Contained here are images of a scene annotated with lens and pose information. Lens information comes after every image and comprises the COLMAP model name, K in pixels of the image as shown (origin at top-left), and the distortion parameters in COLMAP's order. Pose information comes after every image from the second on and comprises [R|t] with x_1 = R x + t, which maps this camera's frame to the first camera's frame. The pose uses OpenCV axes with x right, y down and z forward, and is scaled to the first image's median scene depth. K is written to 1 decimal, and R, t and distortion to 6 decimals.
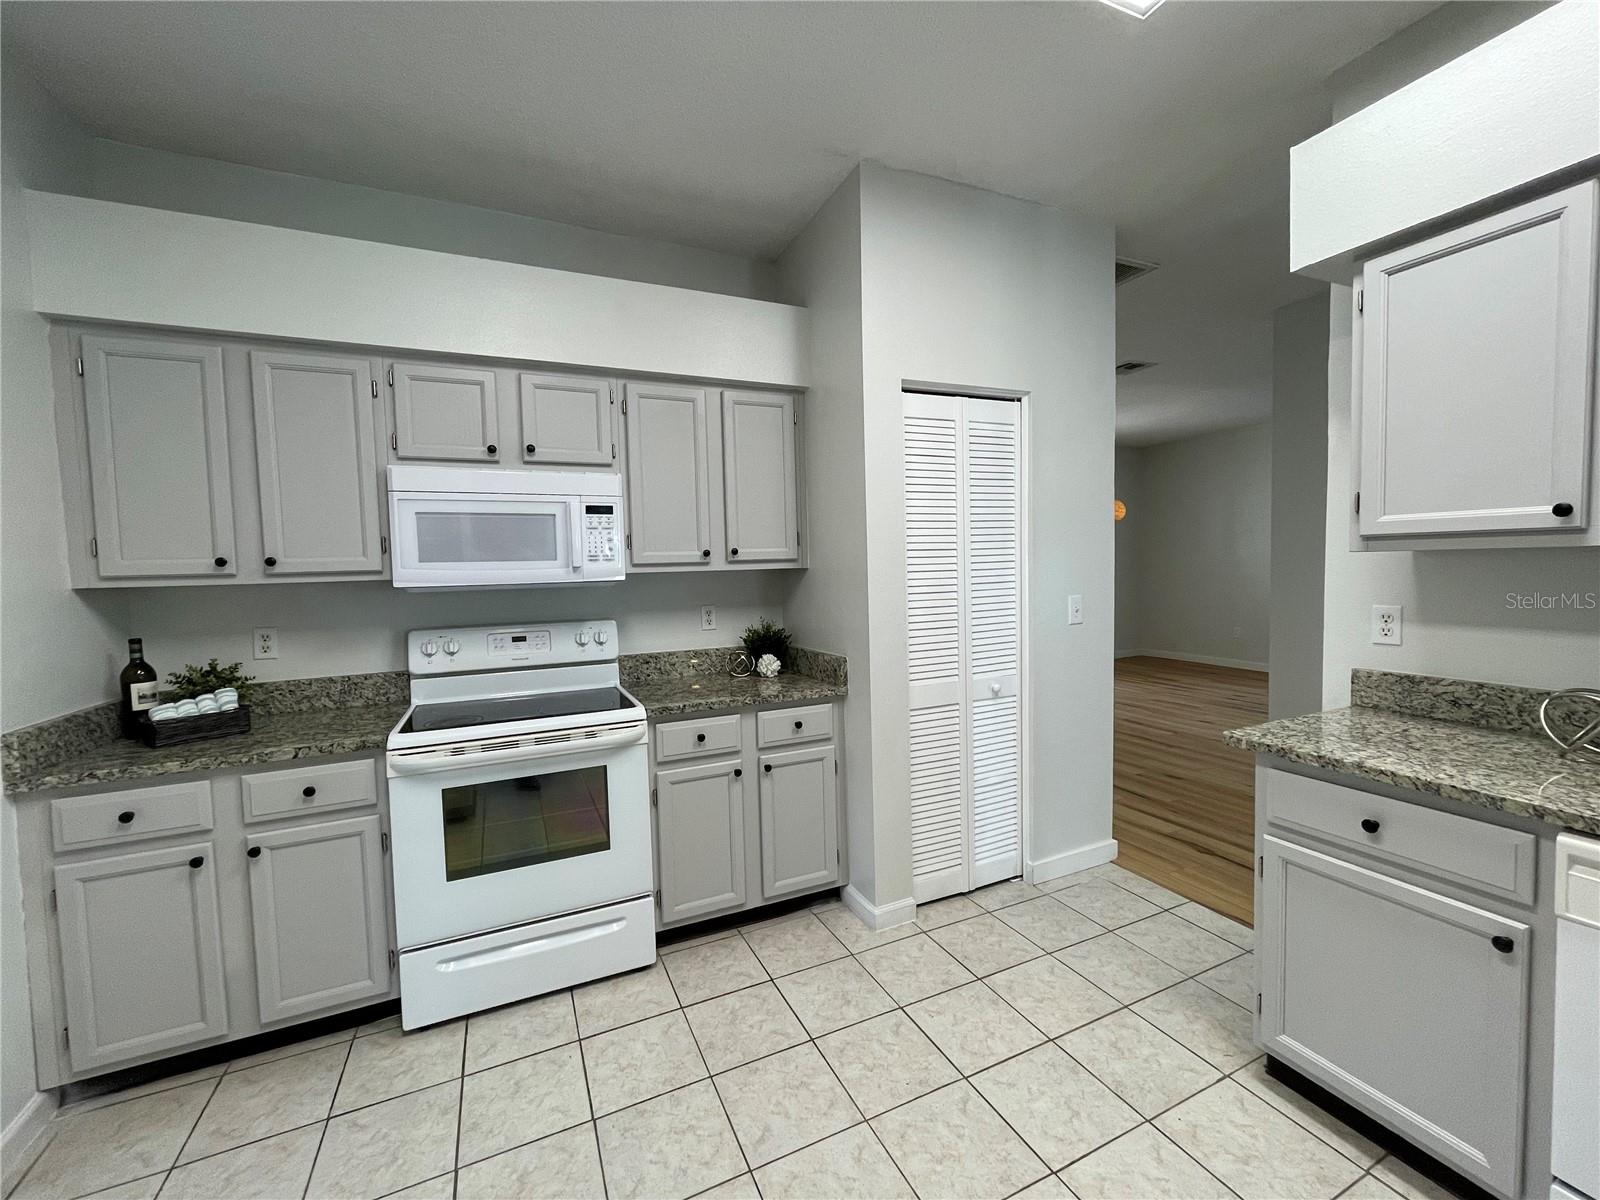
lens RADIAL K [[642.4, 0, 800.0], [0, 642.4, 600.0], [0, 0, 1]] dist [-0.001552, -0.000025]
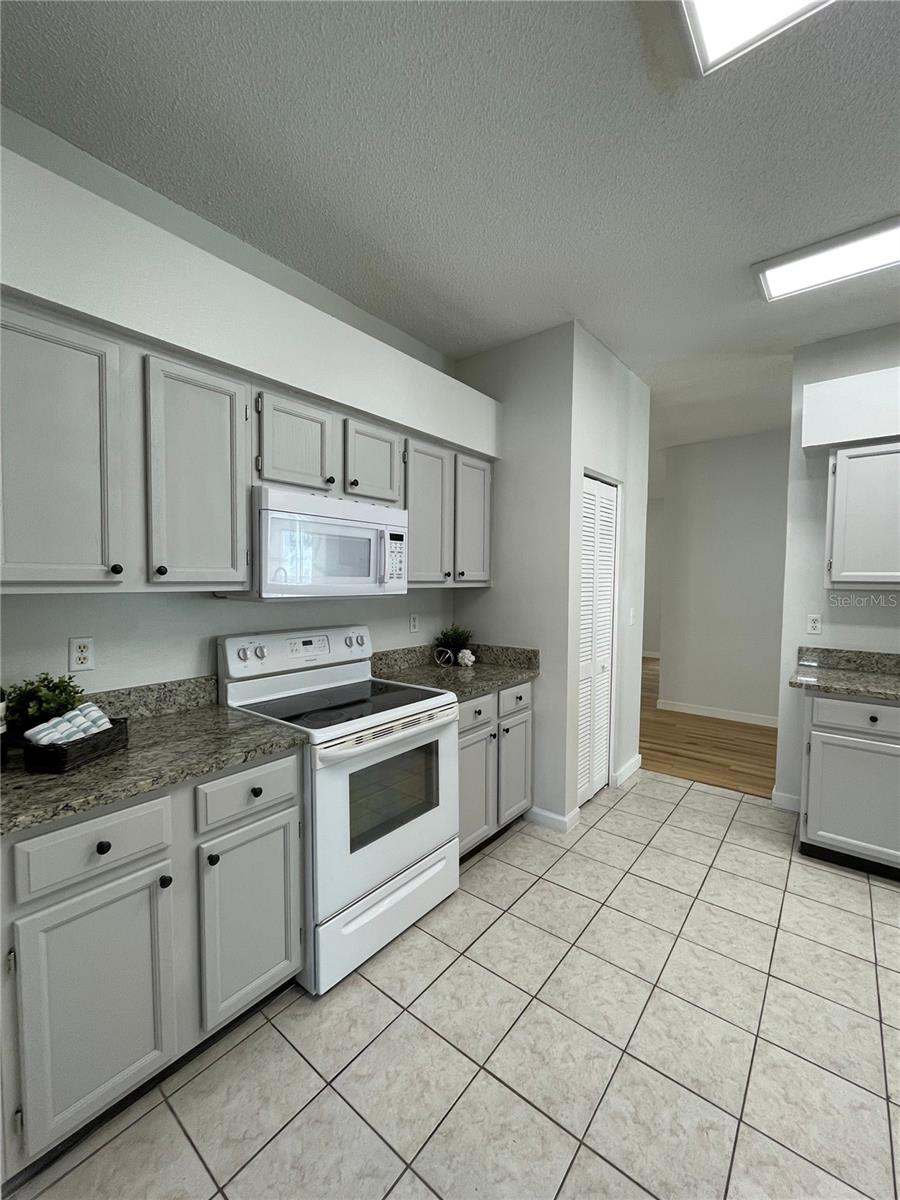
lens RADIAL K [[486.6, 0, 455.0], [0, 486.6, 601.3], [0, 0, 1]] dist [-0.002275, -0.000344]
pose [[0.893037, 0.012308, 0.449816, -0.673150], [-0.006910, 0.999883, -0.013640, -0.004357], [-0.449931, 0.009073, 0.893017, 0.112241]]
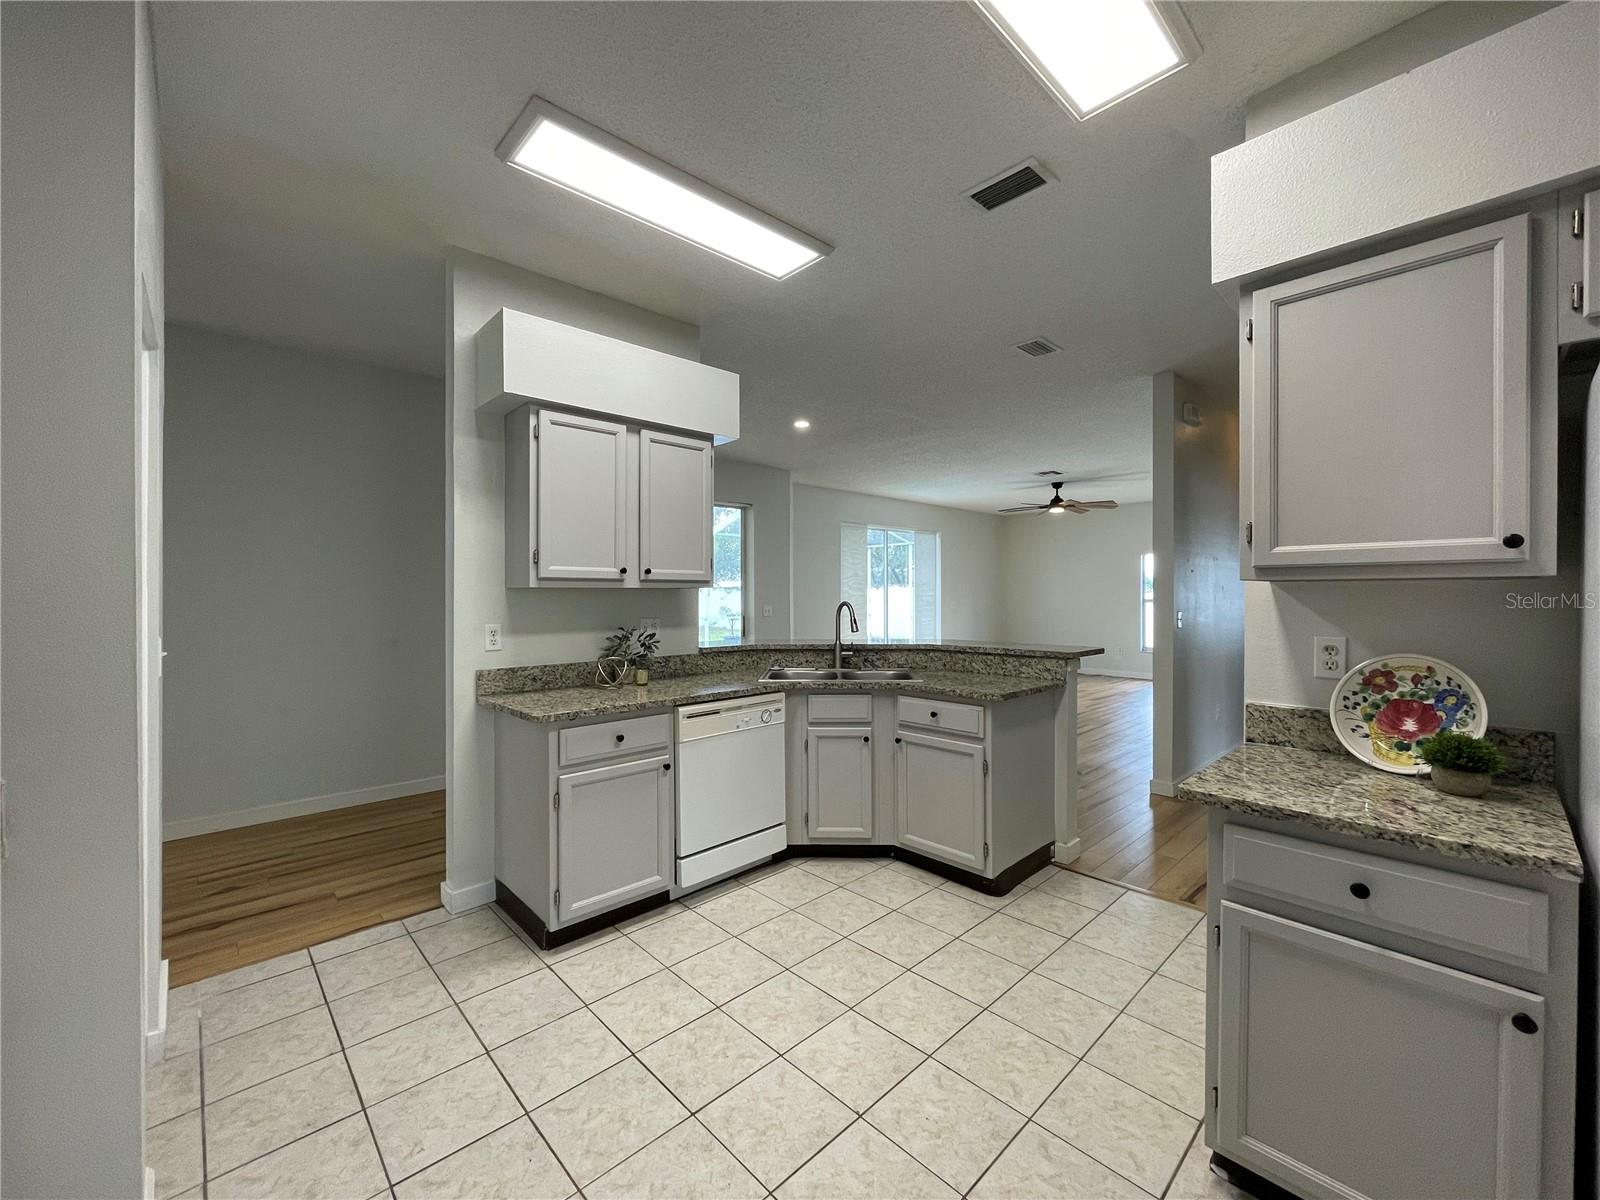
lens RADIAL K [[645.7, 0, 796.0], [0, 645.7, 596.7], [0, 0, 1]] dist [-0.002032, 0.000298]
pose [[-0.312012, 0.023637, 0.949784, -0.622693], [0.063114, 0.997998, -0.004103, -0.004378], [-0.947980, 0.058665, -0.312879, 0.667551]]
